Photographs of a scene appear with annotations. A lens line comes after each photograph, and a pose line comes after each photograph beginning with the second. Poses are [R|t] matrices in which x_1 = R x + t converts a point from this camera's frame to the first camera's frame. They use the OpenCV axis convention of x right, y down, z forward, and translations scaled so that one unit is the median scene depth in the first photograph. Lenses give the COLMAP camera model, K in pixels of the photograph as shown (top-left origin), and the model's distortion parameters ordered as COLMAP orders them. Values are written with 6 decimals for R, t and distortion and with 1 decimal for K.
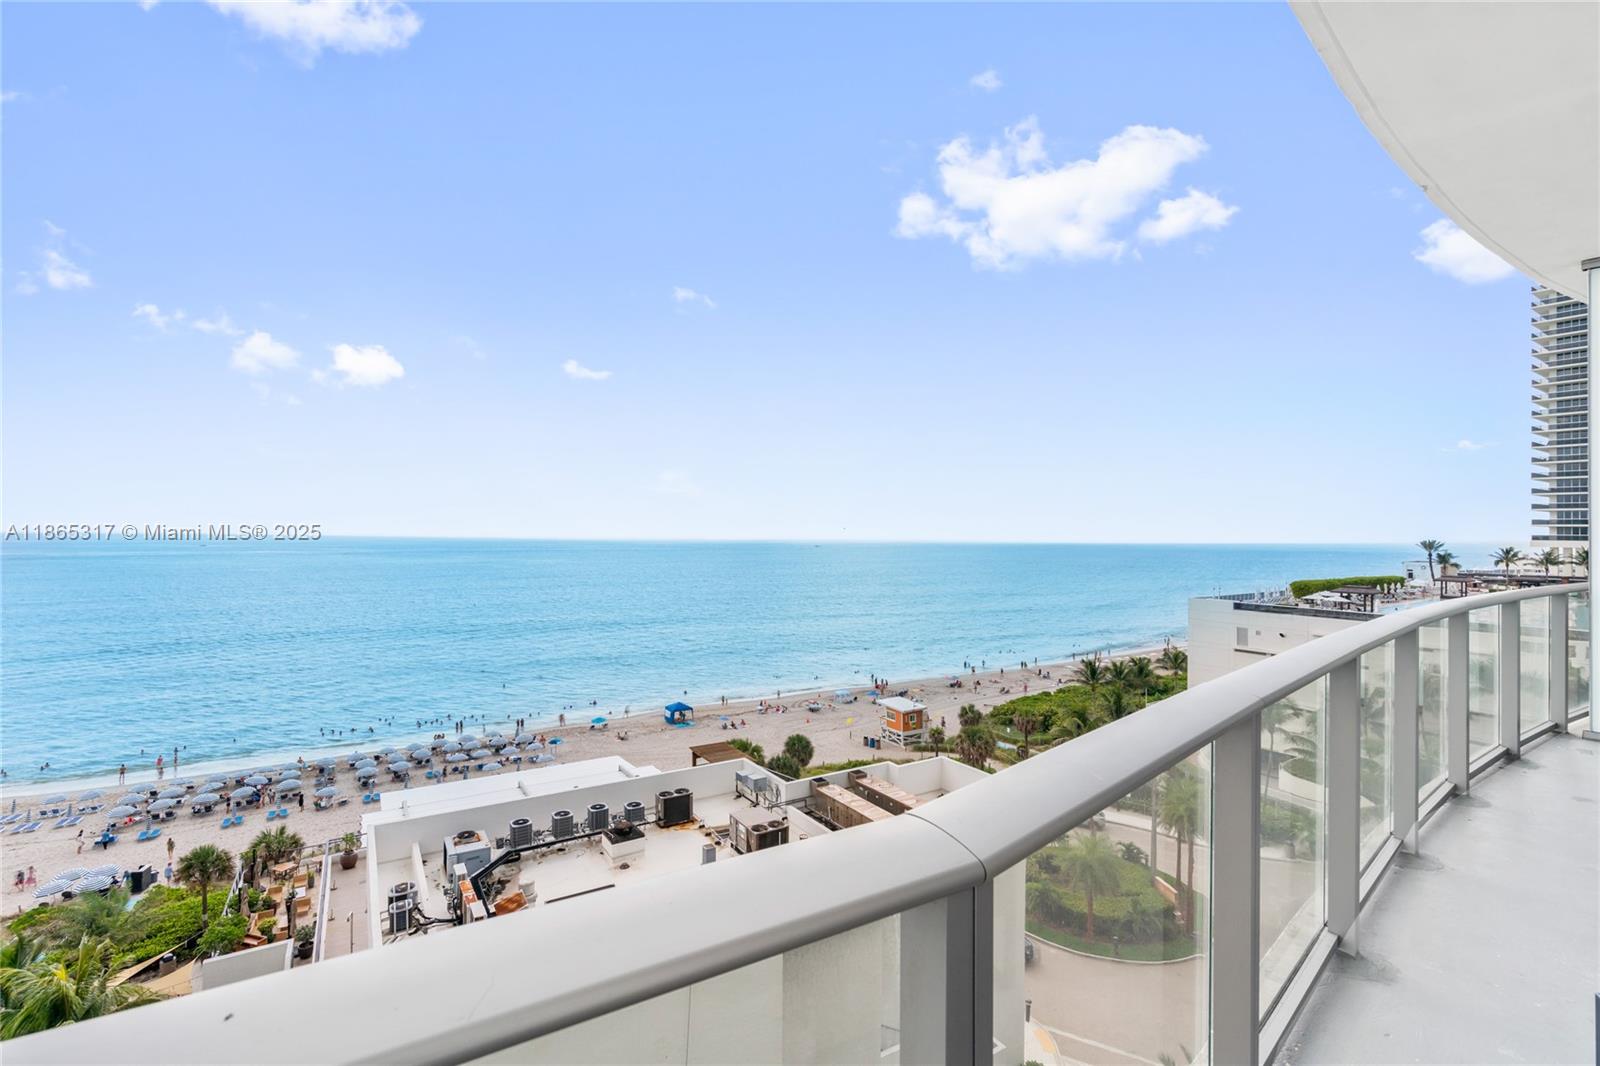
lens RADIAL K [[716.6, 0, 803.8], [0, 716.6, 529.0], [0, 0, 1]] dist [-0.007604, 0.003209]
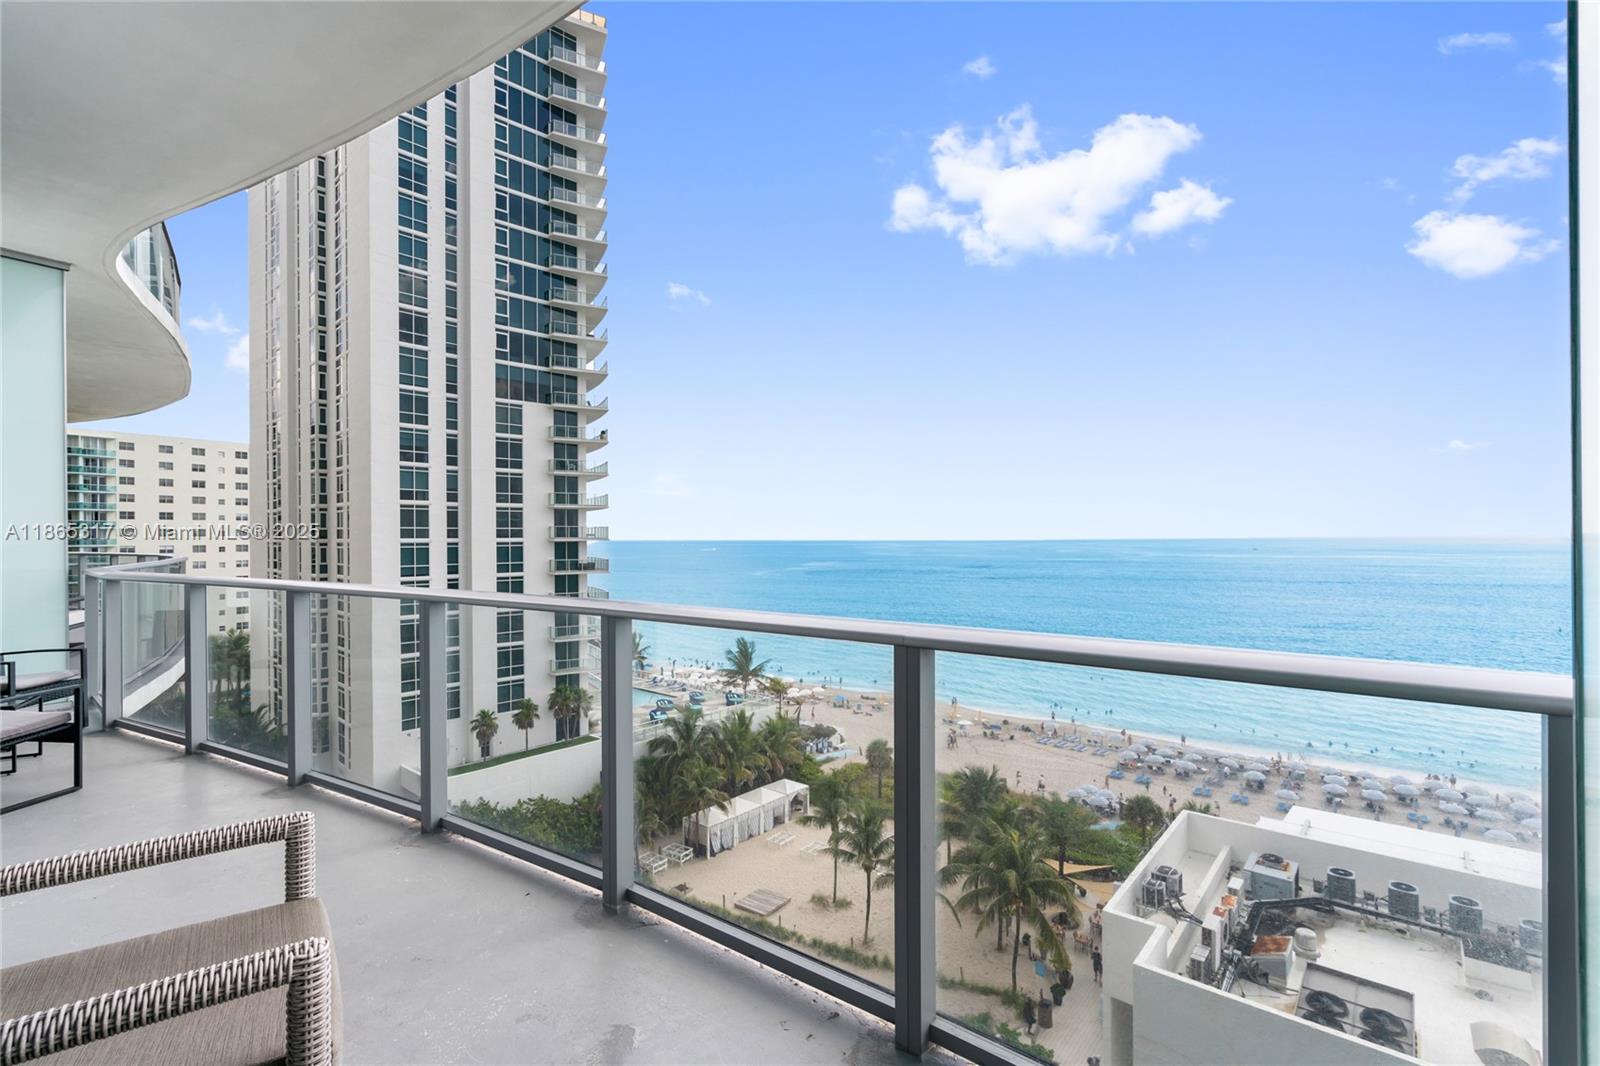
lens RADIAL K [[716.6, 0, 796.1], [0, 716.6, 536.3], [0, 0, 1]] dist [-0.007604, 0.003209]
pose [[0.288126, -0.009729, -0.957543, 0.088088], [0.020848, 0.999775, -0.003885, -0.005002], [0.957366, -0.018844, 0.288264, 0.052183]]
